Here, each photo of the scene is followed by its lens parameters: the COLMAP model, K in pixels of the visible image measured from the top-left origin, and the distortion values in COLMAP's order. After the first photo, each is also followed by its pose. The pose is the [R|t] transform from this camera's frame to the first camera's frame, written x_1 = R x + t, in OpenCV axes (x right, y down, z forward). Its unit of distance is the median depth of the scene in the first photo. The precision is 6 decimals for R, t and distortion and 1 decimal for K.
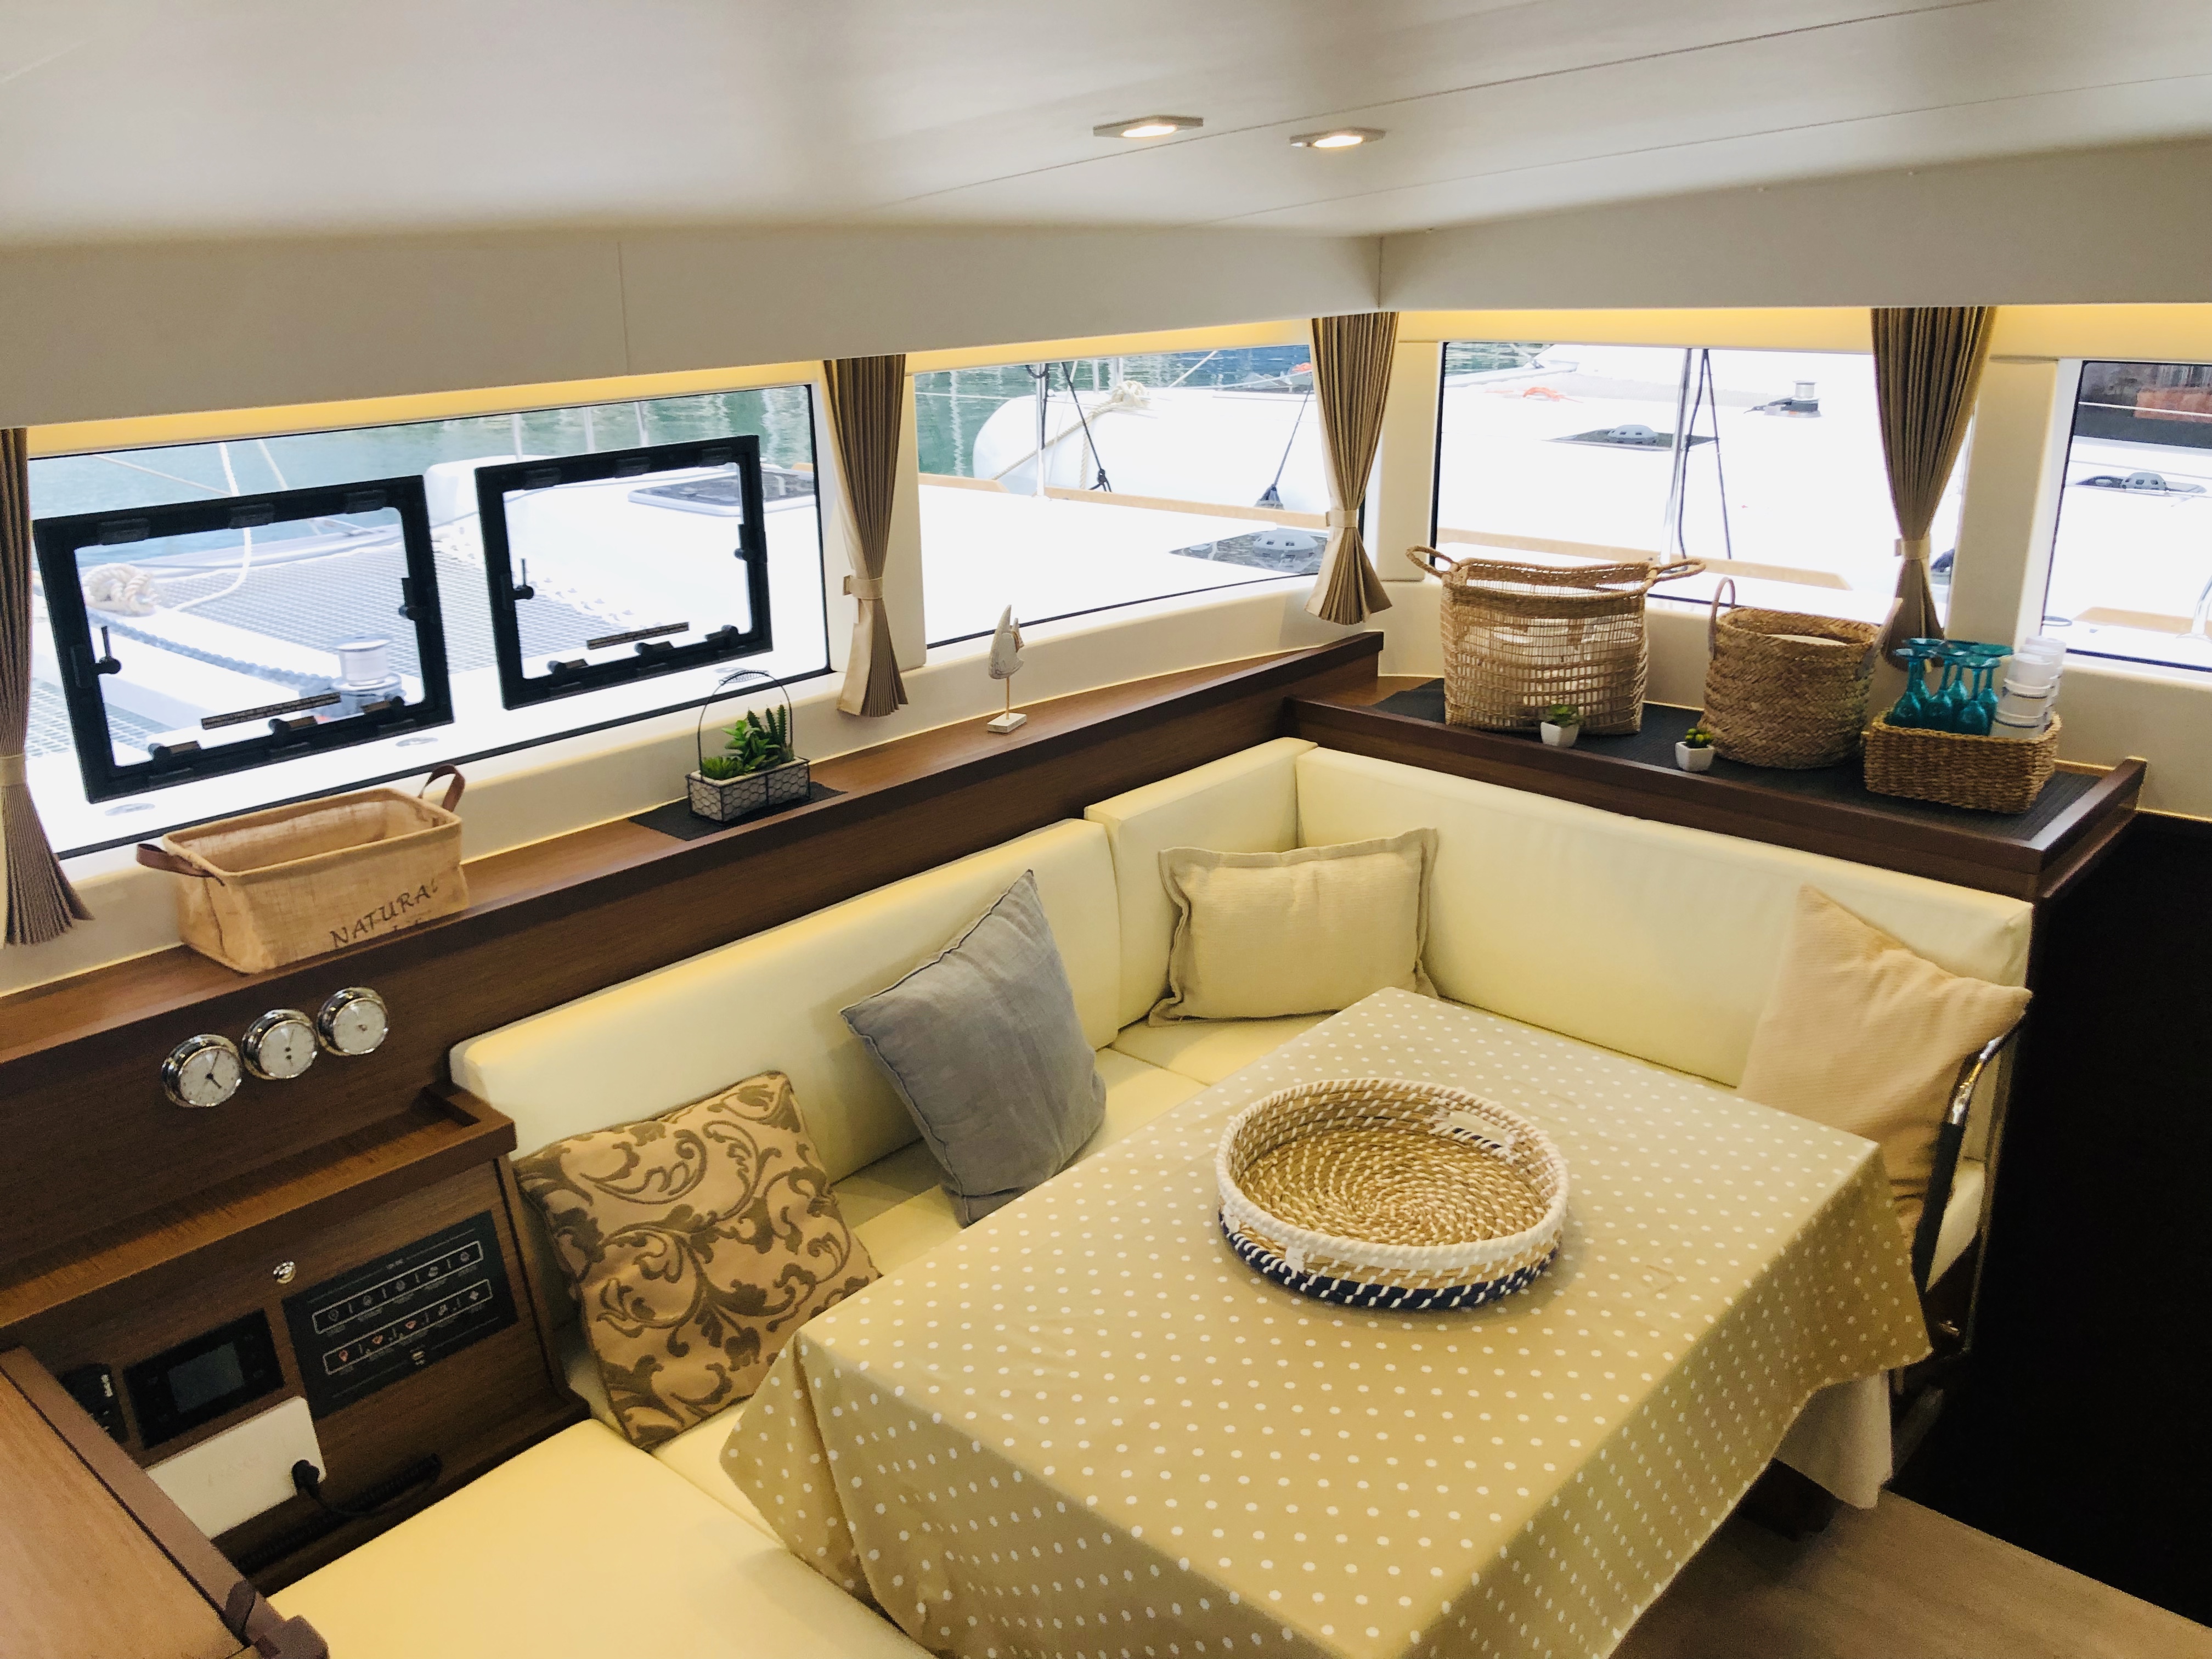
lens RADIAL K [[1819.8, 0, 1106.0], [0, 1819.8, 829.5], [0, 0, 1]] dist [0.000479, 0.013424]
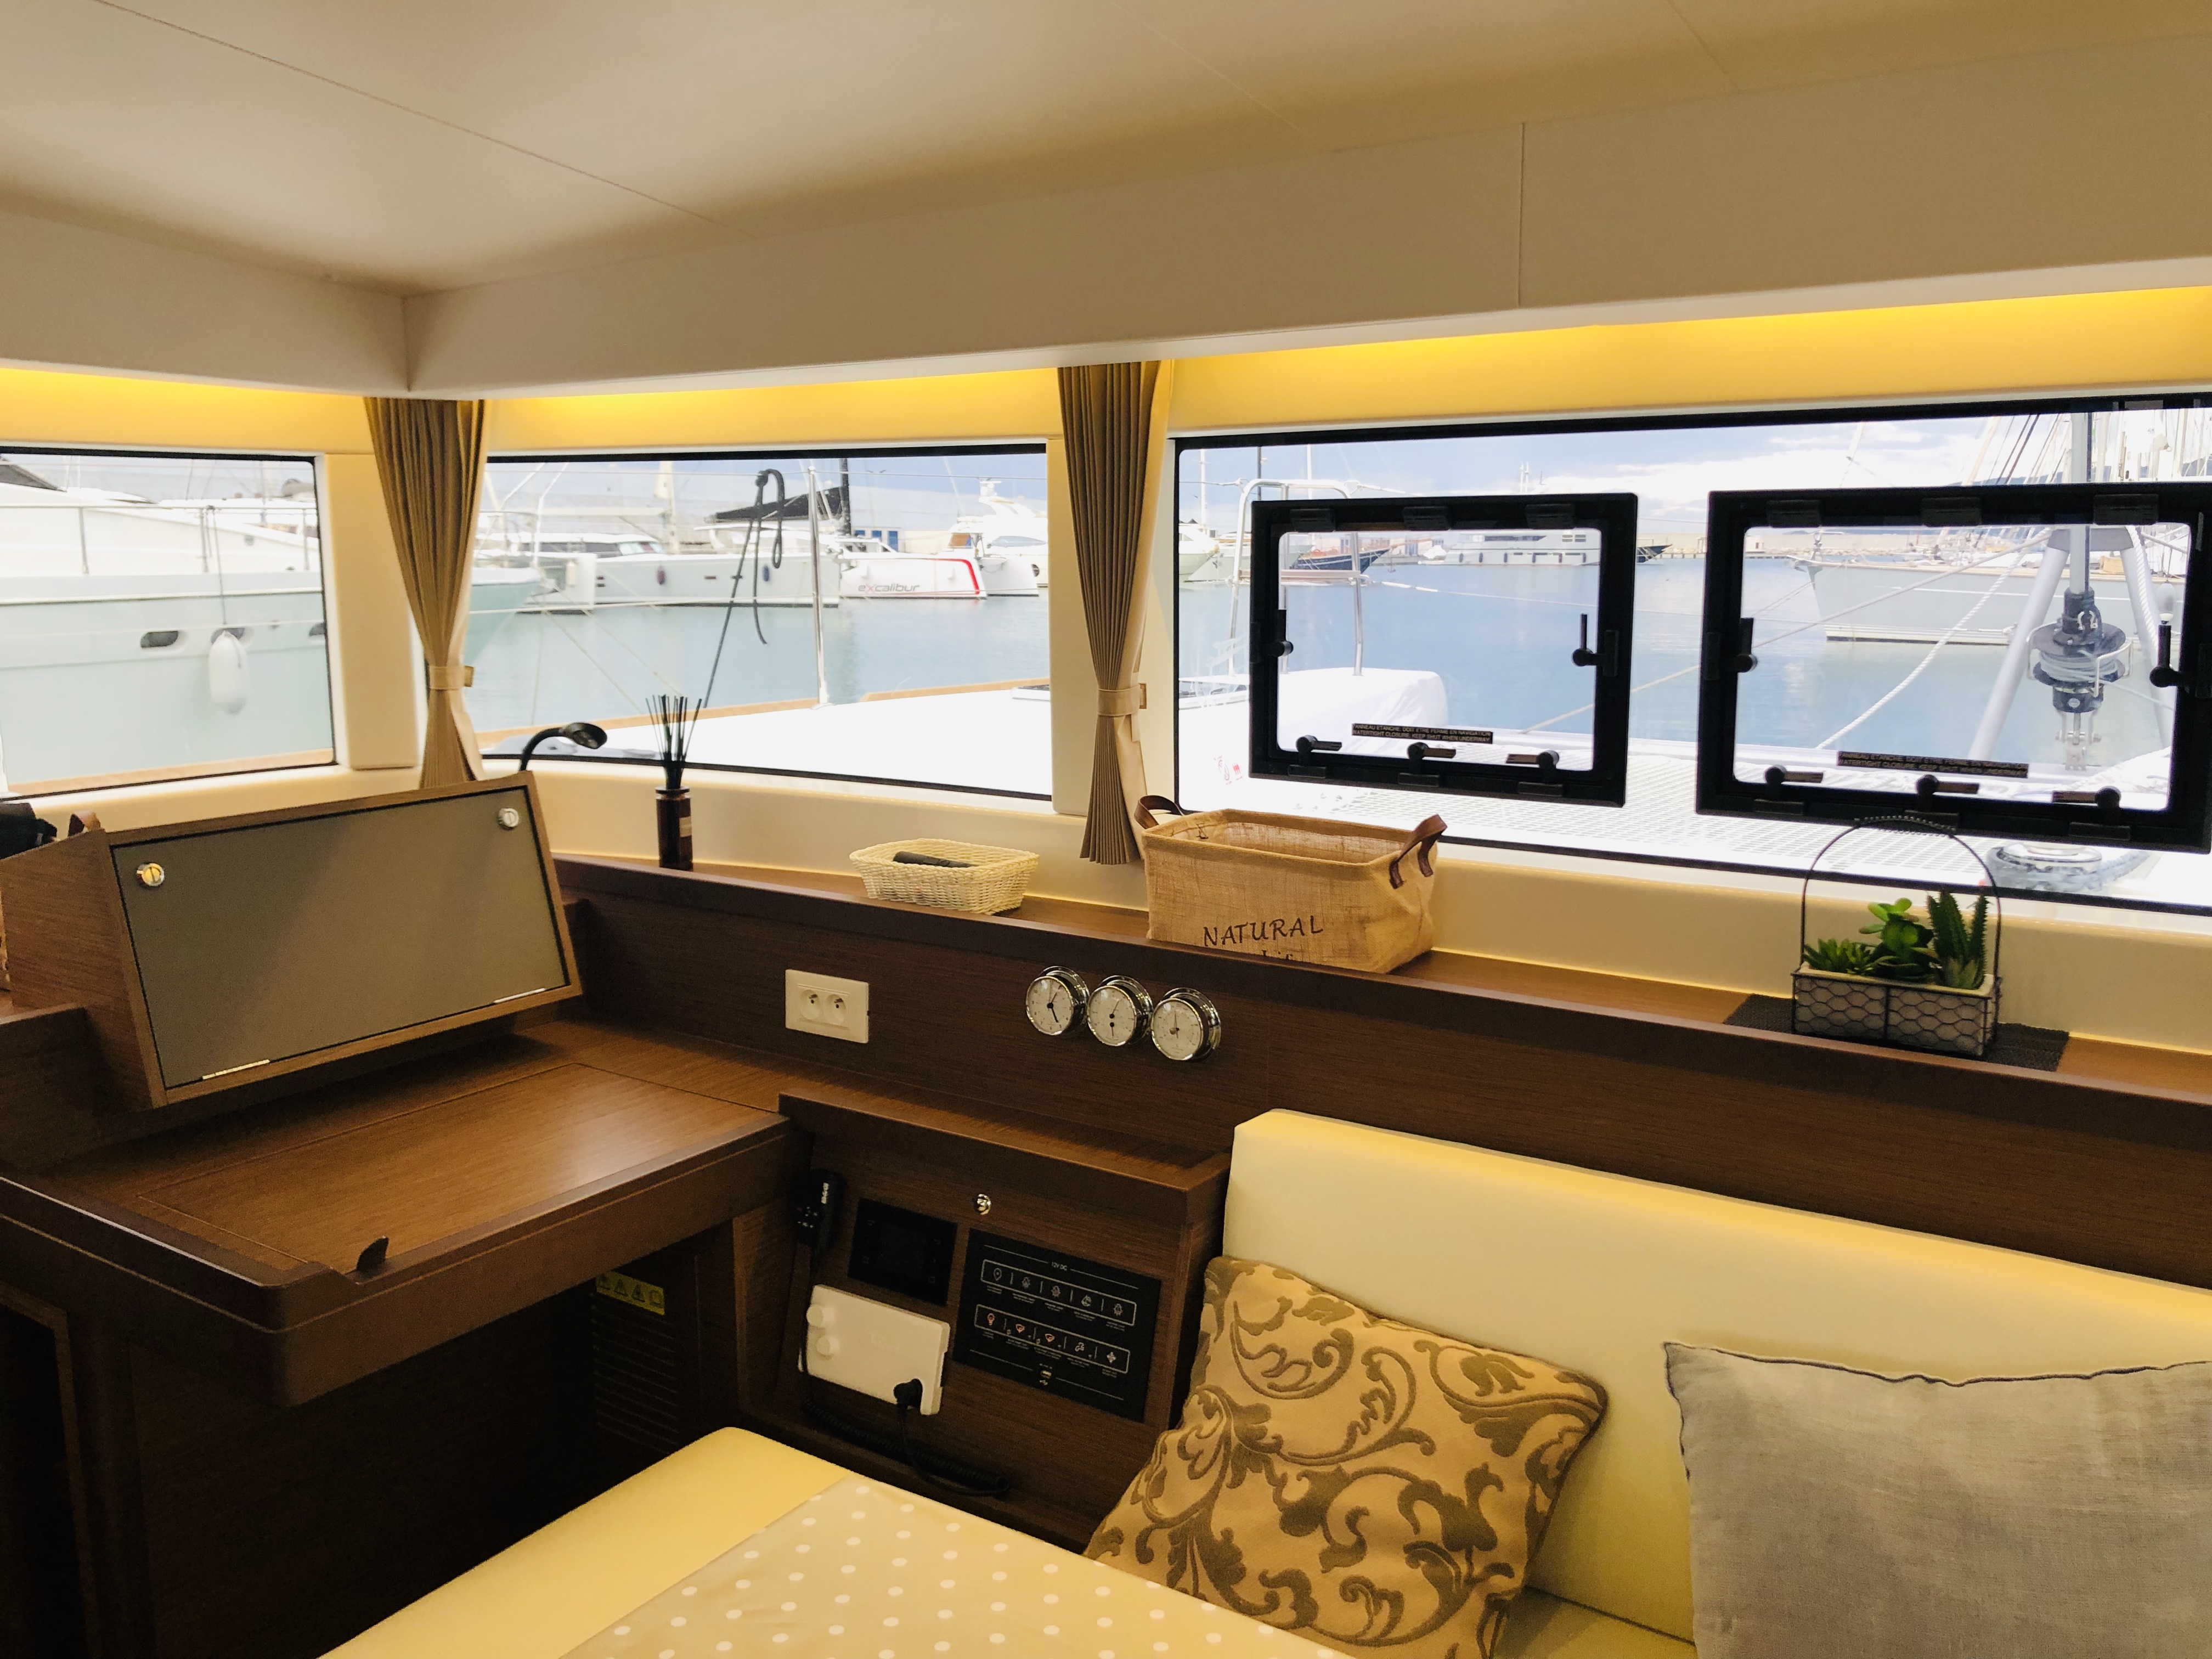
lens RADIAL K [[1819.8, 0, 1106.0], [0, 1819.8, 829.5], [0, 0, 1]] dist [0.000479, 0.013424]
pose [[0.113598, 0.165499, -0.979646, 0.446819], [-0.320844, 0.939309, 0.121480, -0.083093], [0.940295, 0.300514, 0.159803, 0.752451]]
